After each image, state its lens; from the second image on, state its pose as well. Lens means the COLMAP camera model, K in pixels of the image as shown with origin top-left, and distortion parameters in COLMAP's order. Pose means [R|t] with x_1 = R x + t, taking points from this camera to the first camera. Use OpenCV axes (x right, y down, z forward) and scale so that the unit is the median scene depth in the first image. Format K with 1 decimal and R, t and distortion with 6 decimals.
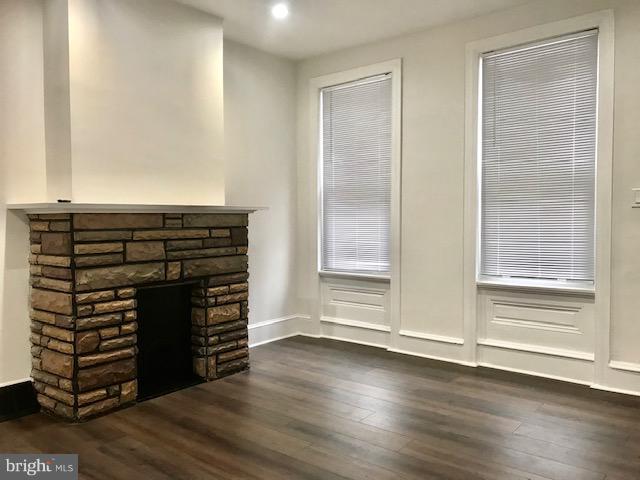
lens RADIAL K [[517.3, 0, 310.0], [0, 517.3, 238.8], [0, 0, 1]] dist [0.006609, -0.007231]
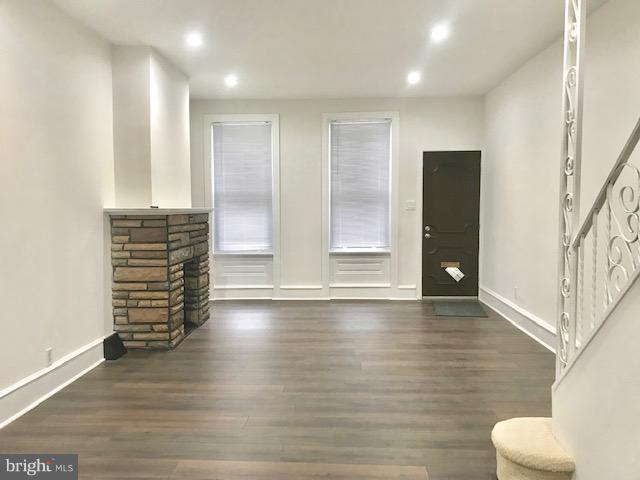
lens RADIAL K [[517.3, 0, 310.0], [0, 517.3, 238.8], [0, 0, 1]] dist [0.006609, -0.007231]
pose [[0.808363, -0.035507, 0.587612, -0.810251], [0.026818, 0.999364, 0.023494, -0.002249], [-0.588073, -0.003233, 0.808801, -0.394704]]
